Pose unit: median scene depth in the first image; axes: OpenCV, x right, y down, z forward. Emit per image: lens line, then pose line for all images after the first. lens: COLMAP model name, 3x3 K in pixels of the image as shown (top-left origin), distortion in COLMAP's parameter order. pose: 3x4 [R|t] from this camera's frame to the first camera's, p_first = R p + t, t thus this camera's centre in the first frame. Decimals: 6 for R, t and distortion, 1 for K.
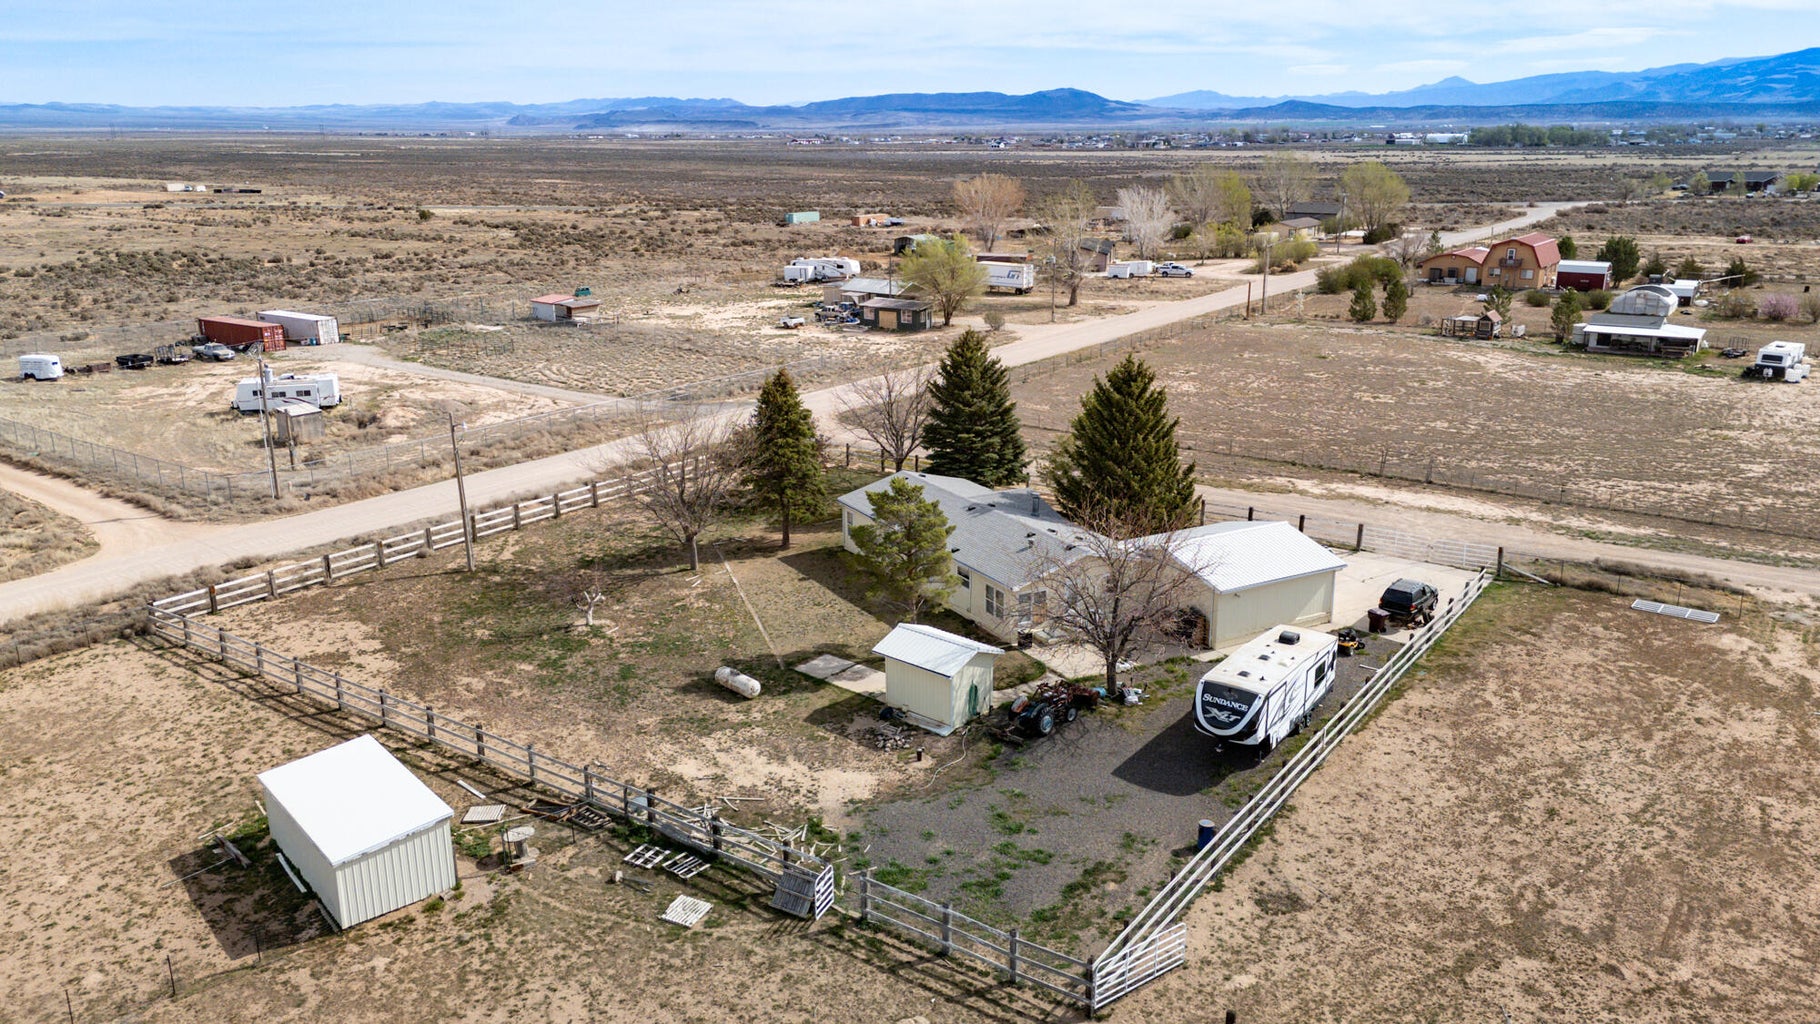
lens RADIAL K [[1332.1, 0, 917.9], [0, 1332.1, 510.4], [0, 0, 1]] dist [0.081831, -0.075403]
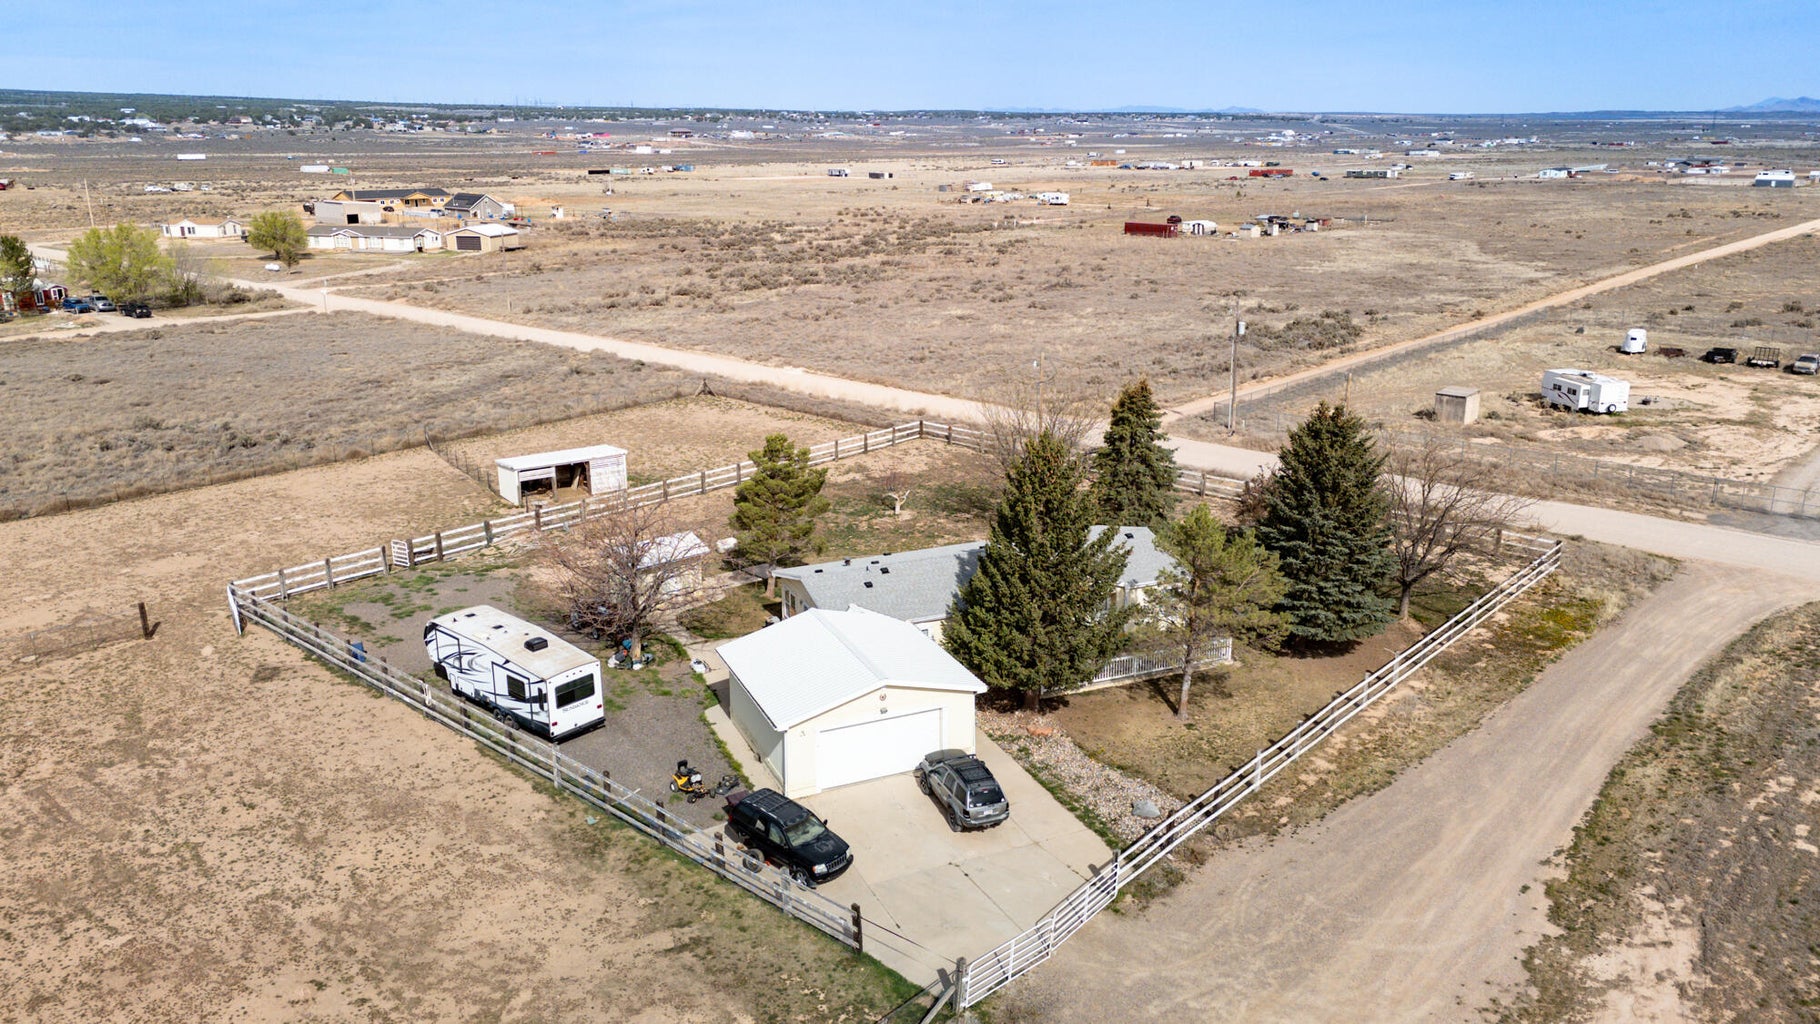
lens RADIAL K [[1332.1, 0, 914.7], [0, 1332.1, 506.8], [0, 0, 1]] dist [0.081831, -0.075403]
pose [[-0.106526, 0.278247, -0.954584, 0.982173], [-0.271478, 0.915431, 0.297130, -0.308180], [0.956531, 0.290801, -0.021979, 1.070312]]
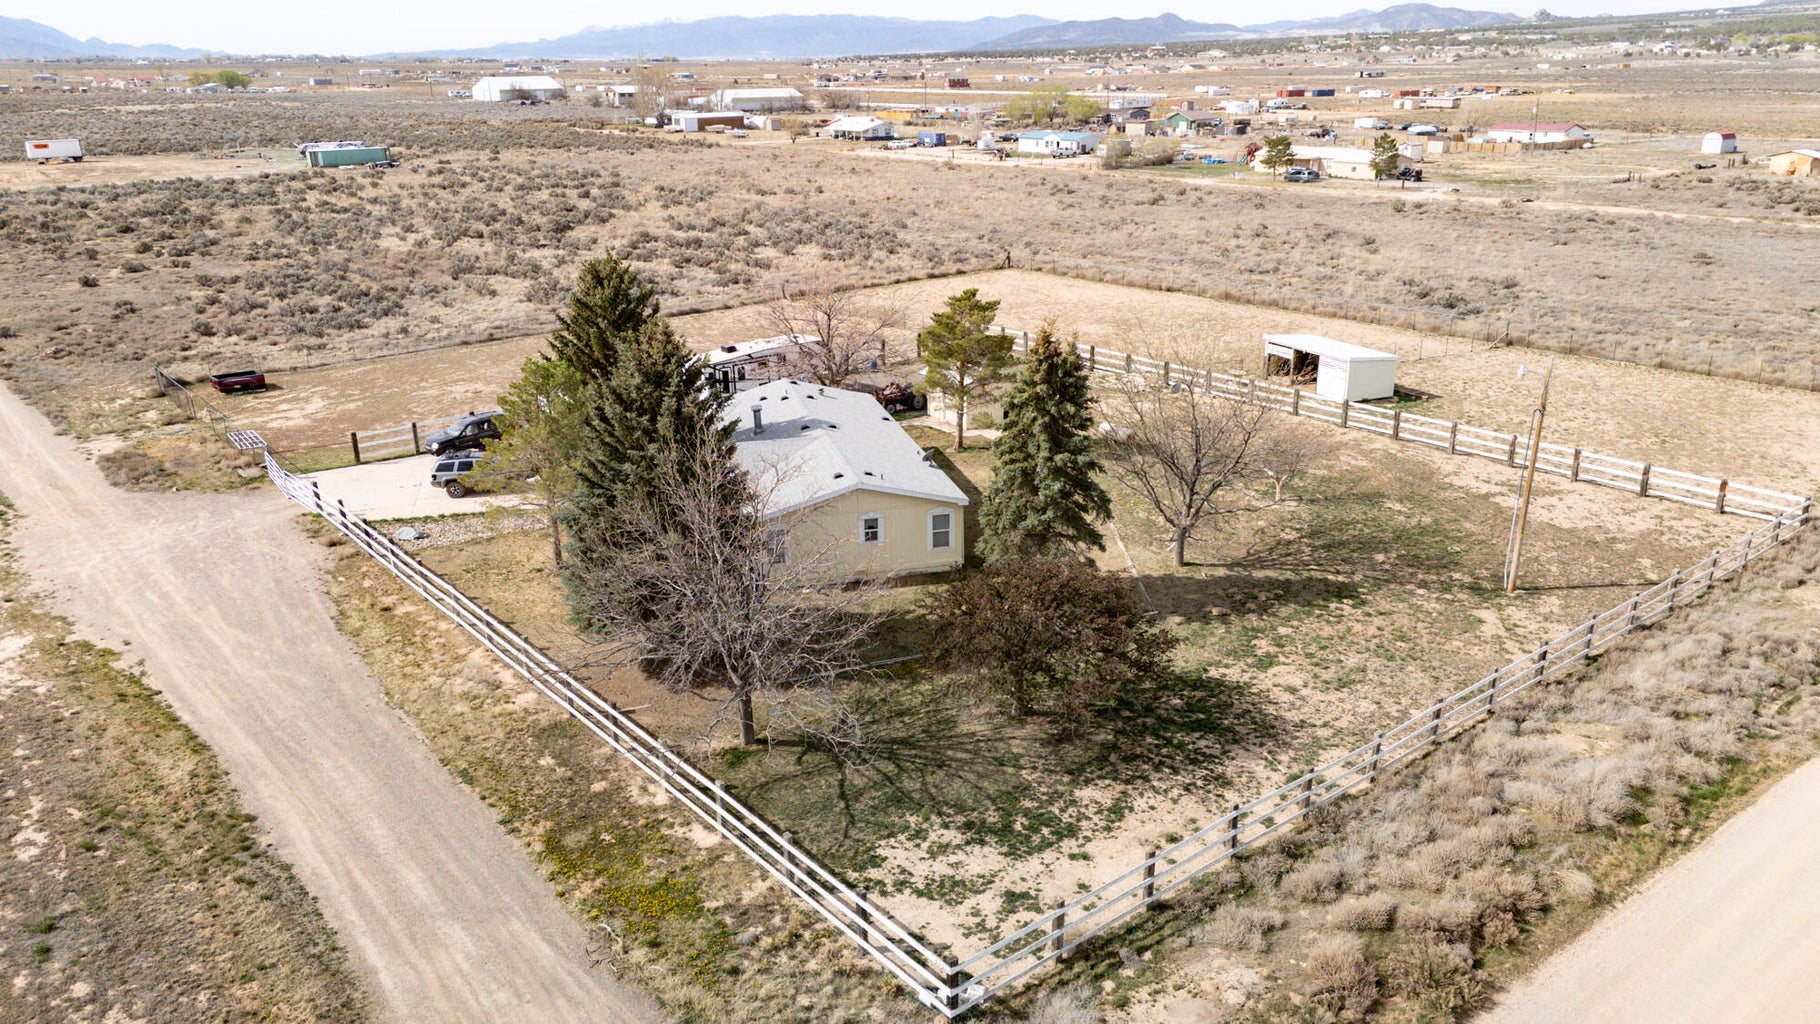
lens RADIAL K [[1332.1, 0, 915.9], [0, 1332.1, 511.4], [0, 0, 1]] dist [0.081831, -0.075403]
pose [[-0.963494, -0.072243, 0.257800, -0.249538], [0.088290, 0.823309, 0.560684, -0.459079], [-0.252755, 0.562977, -0.786875, 1.841011]]
